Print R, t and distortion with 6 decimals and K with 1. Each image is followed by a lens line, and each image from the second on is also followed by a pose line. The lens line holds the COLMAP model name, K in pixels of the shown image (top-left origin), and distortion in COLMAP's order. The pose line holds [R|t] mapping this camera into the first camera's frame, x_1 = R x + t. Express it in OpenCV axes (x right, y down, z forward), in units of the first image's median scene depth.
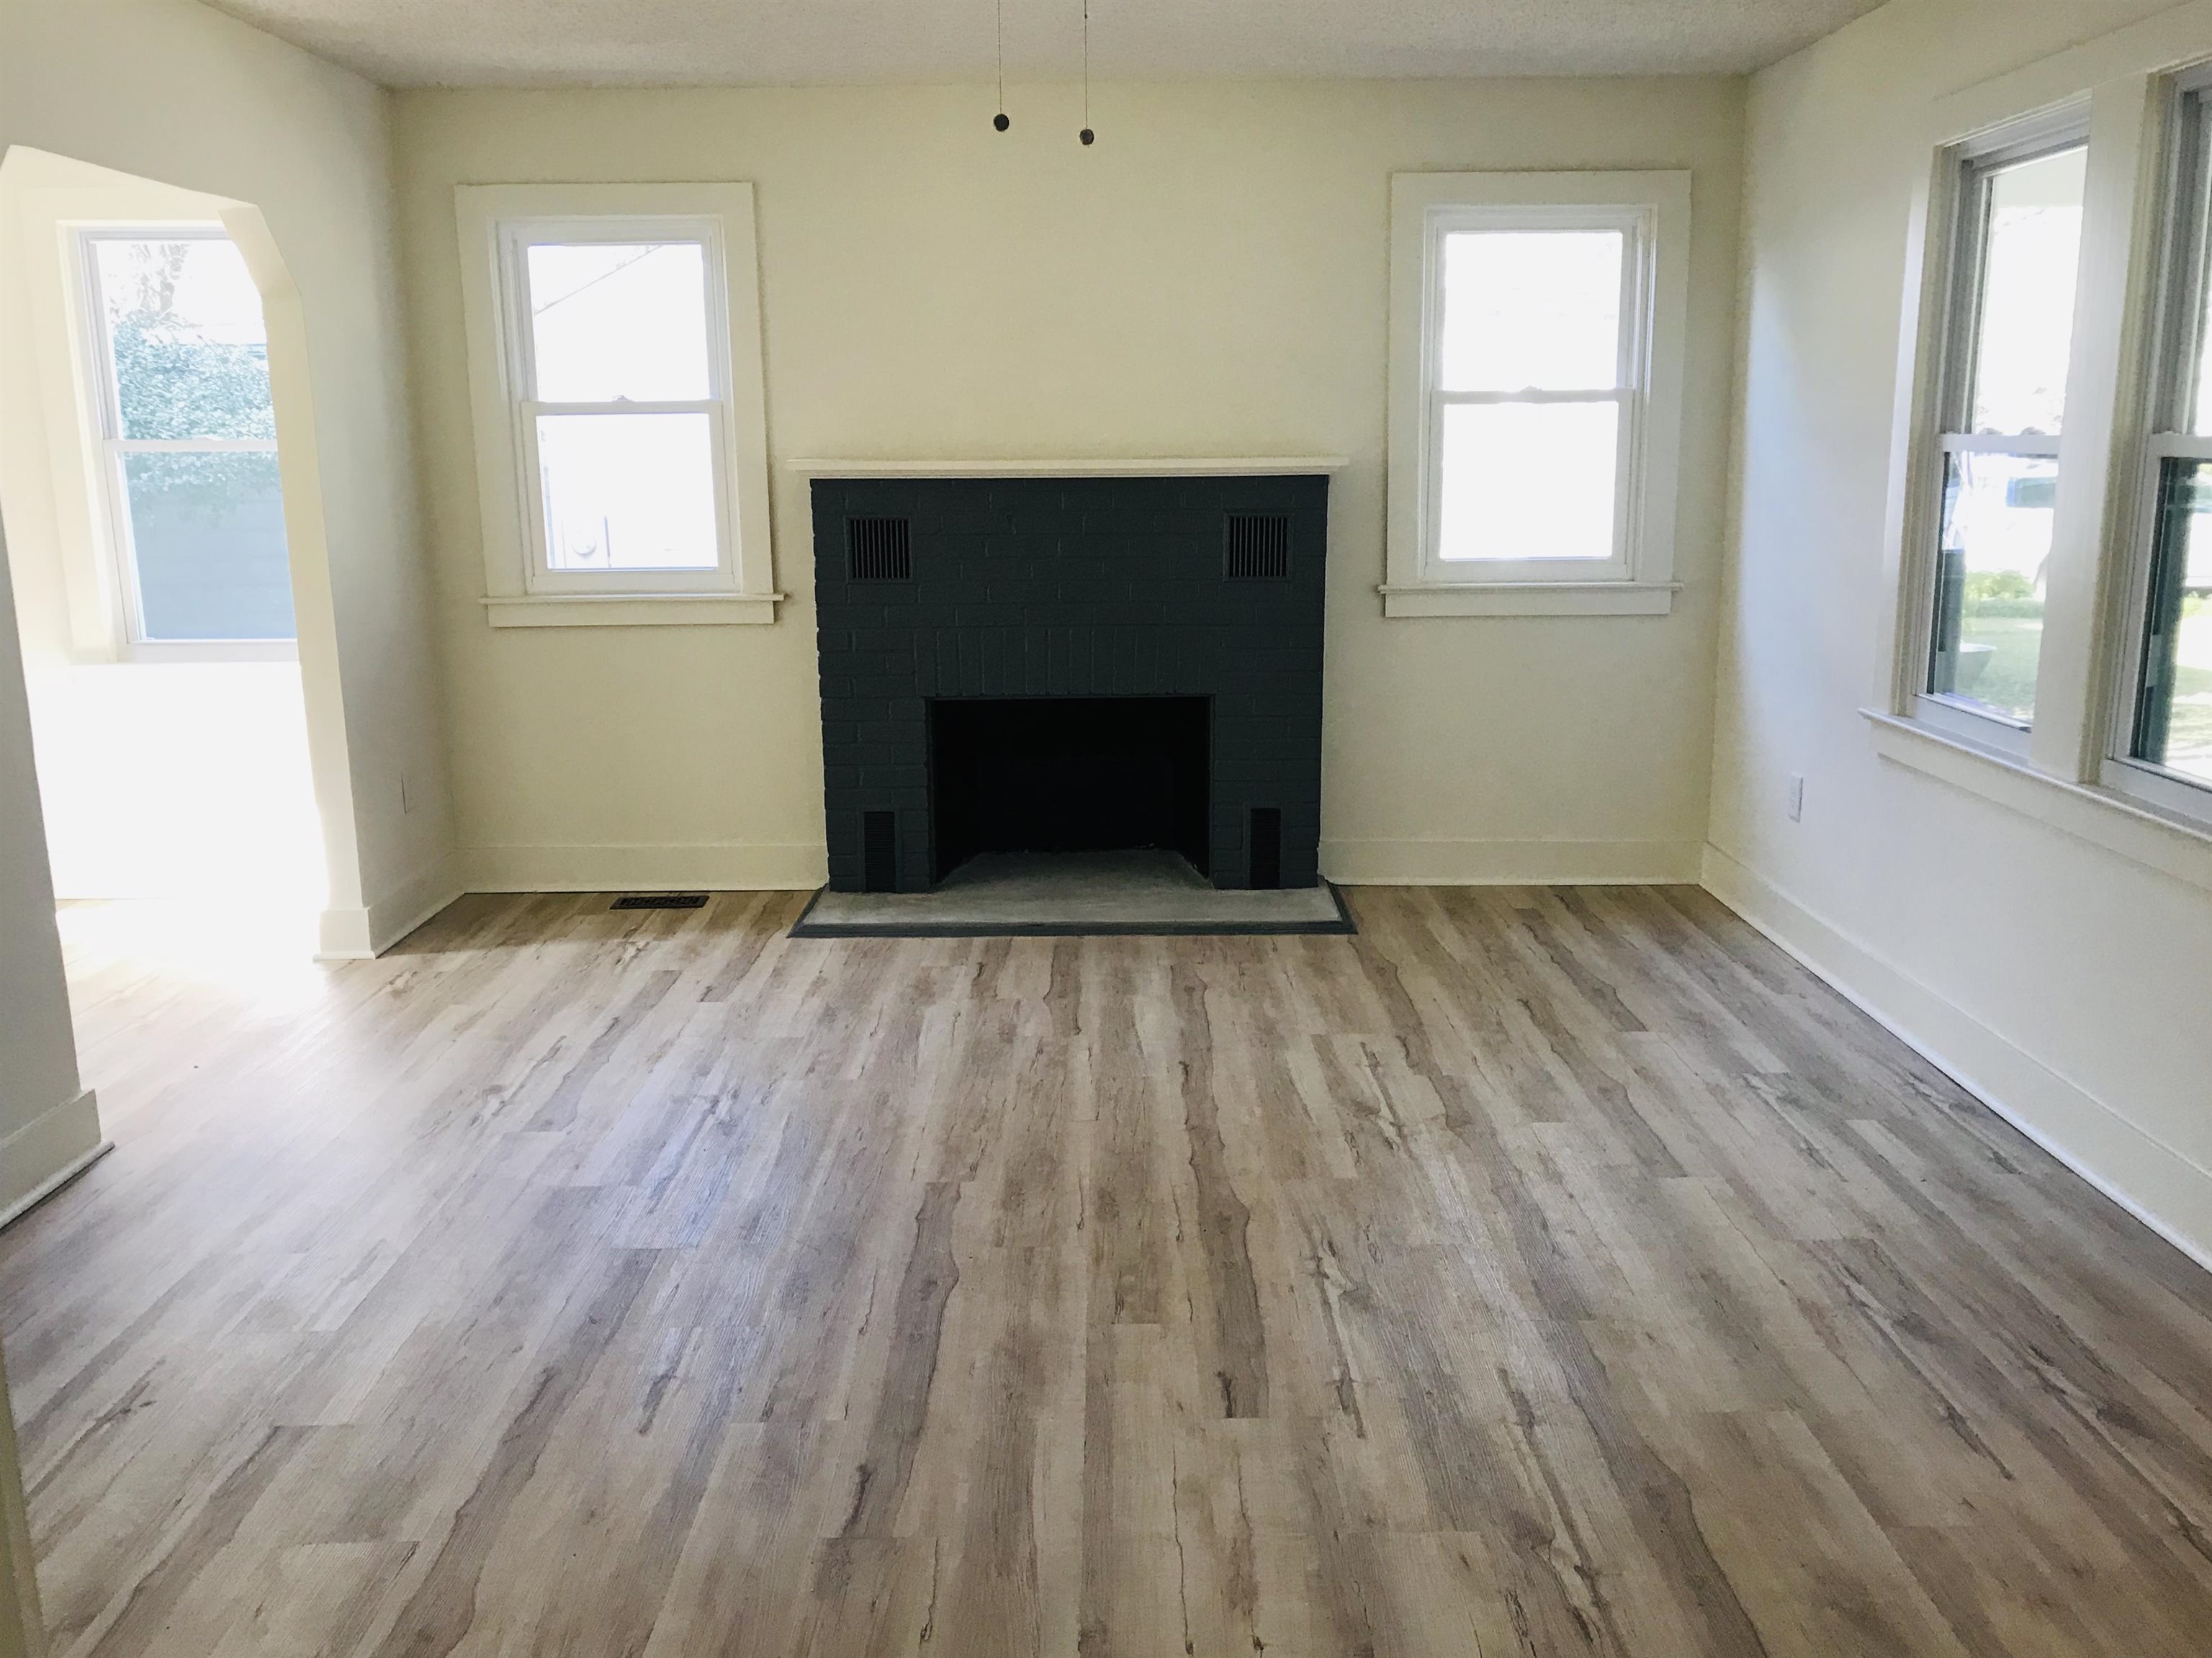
lens RADIAL K [[1805.4, 0, 1233.1], [0, 1805.4, 749.8], [0, 0, 1]] dist [0.164323, -0.294112]
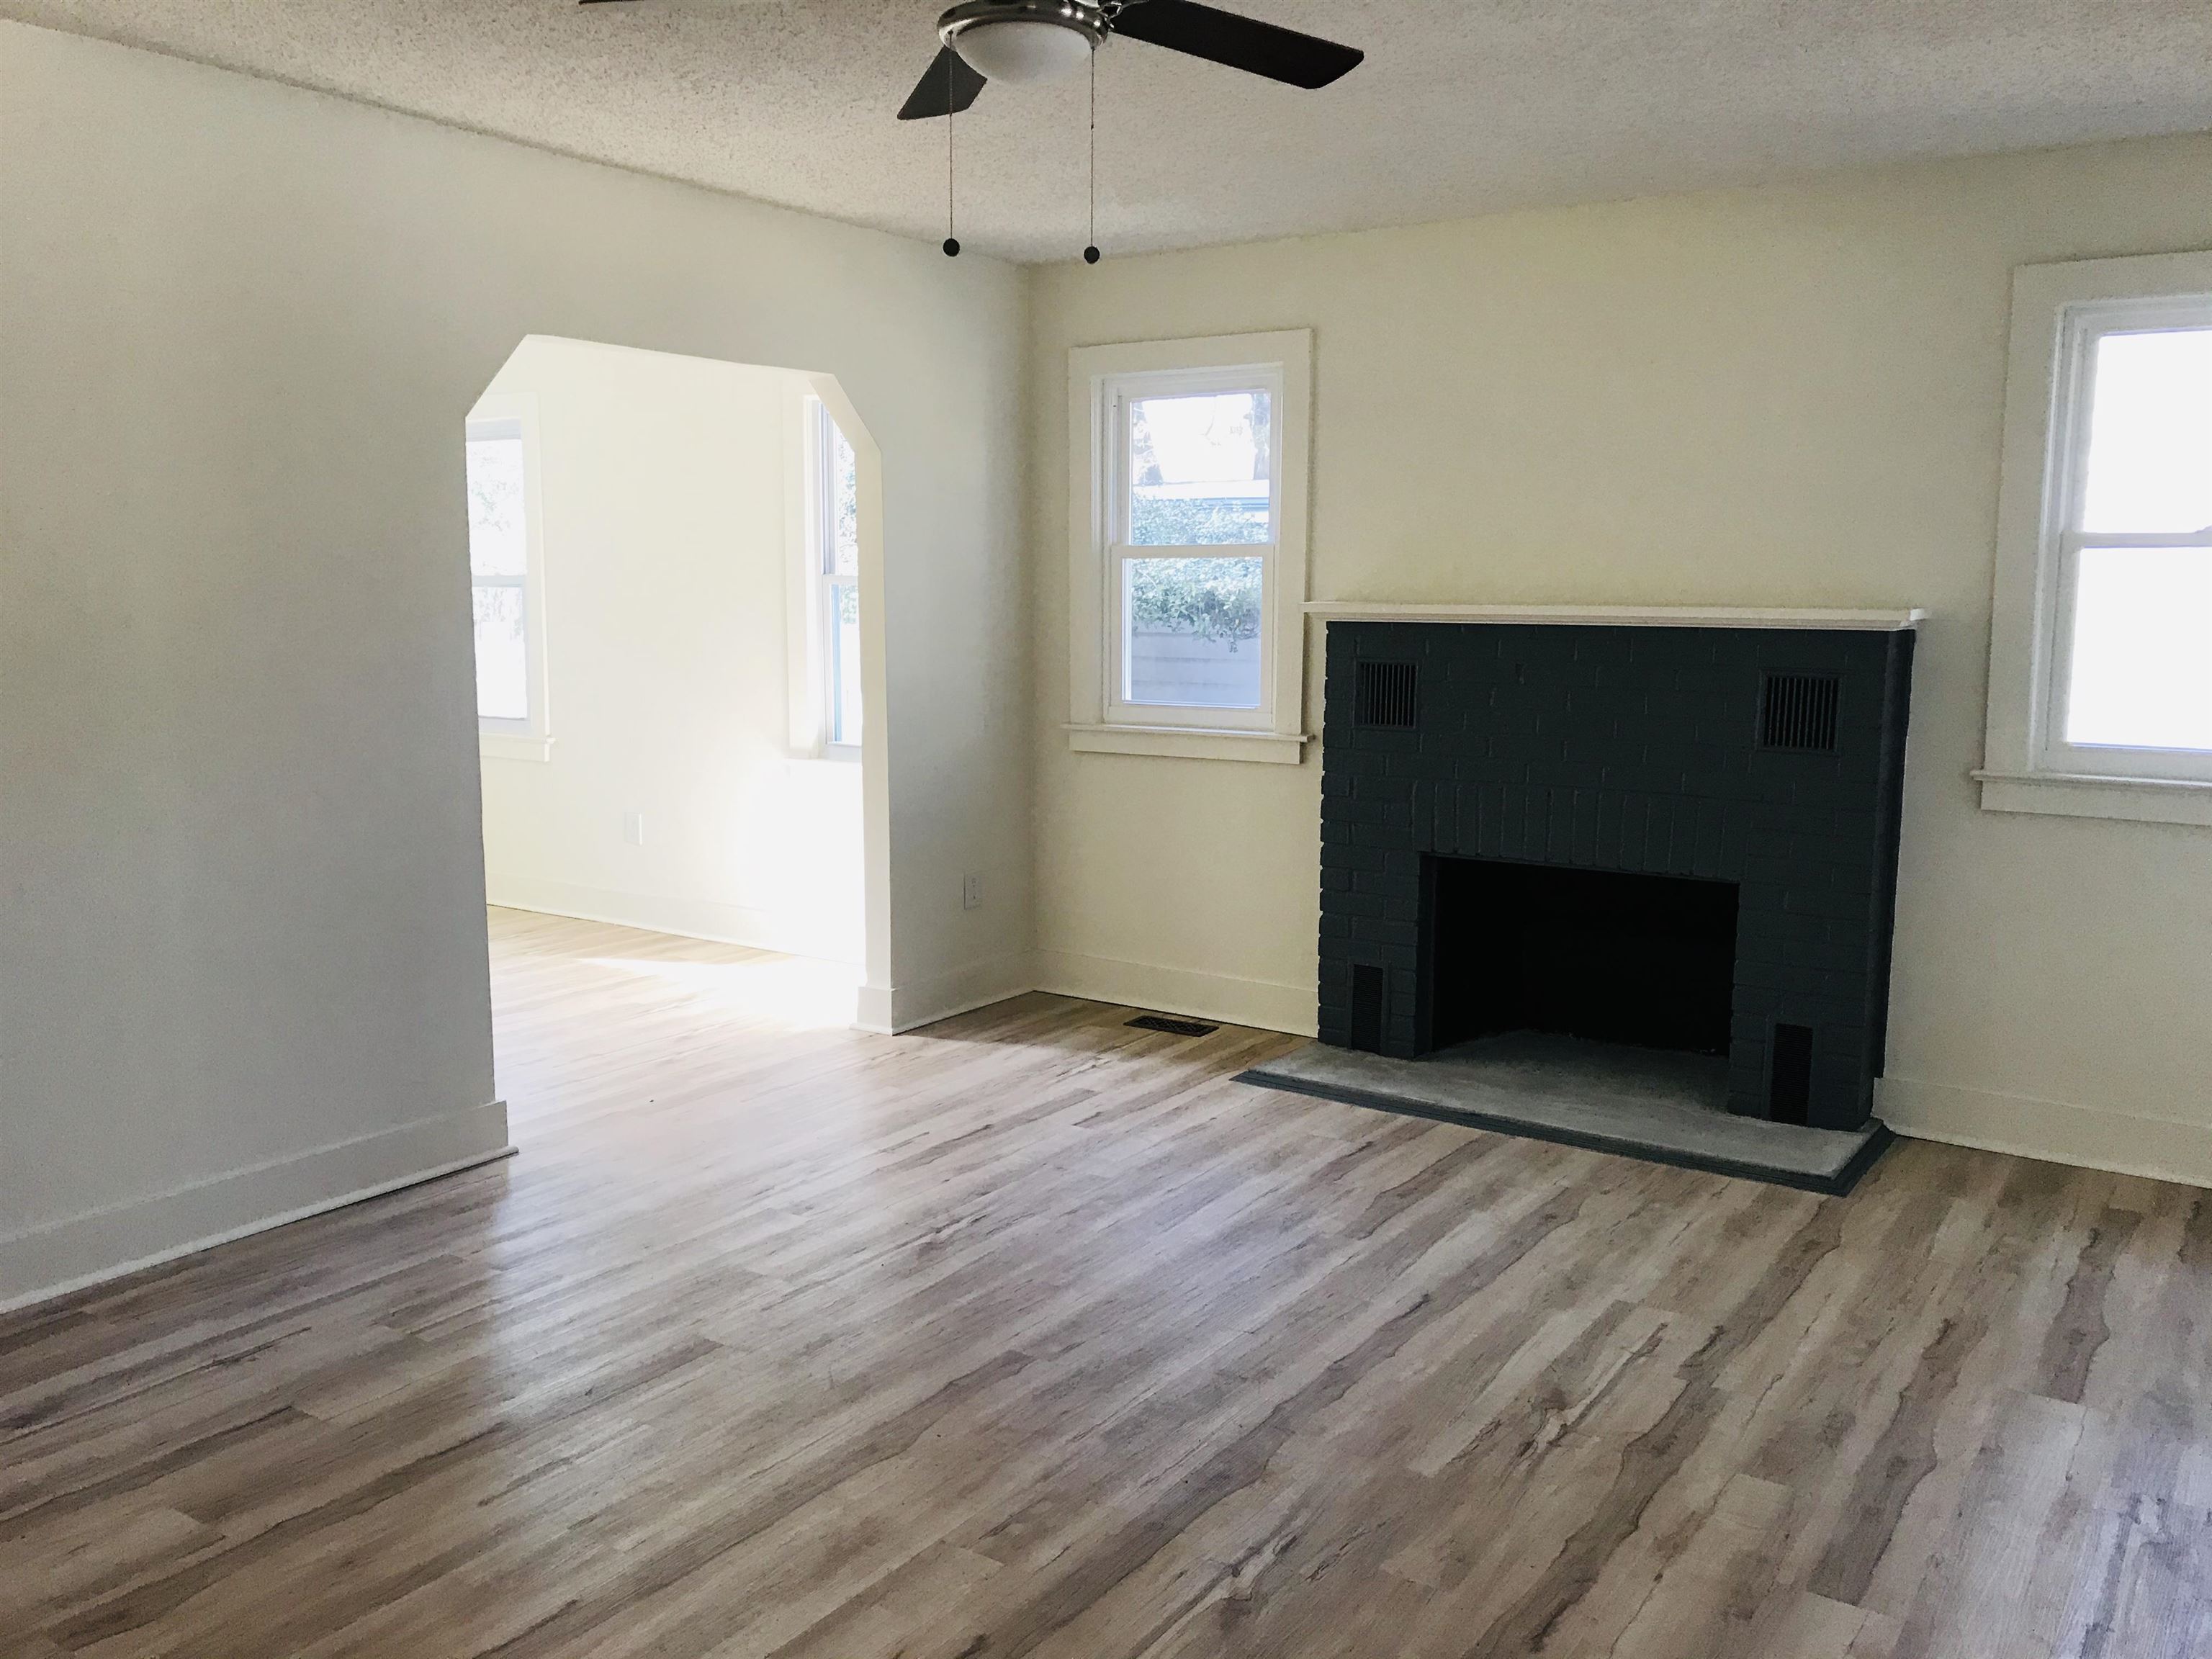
lens RADIAL K [[1818.9, 0, 1116.6], [0, 1818.9, 812.9], [0, 0, 1]] dist [0.010468, -0.002666]
pose [[0.829317, 0.087706, -0.551852, 0.239358], [-0.111760, 0.993685, -0.010024, -0.024436], [0.547488, 0.069988, 0.833882, 0.136421]]
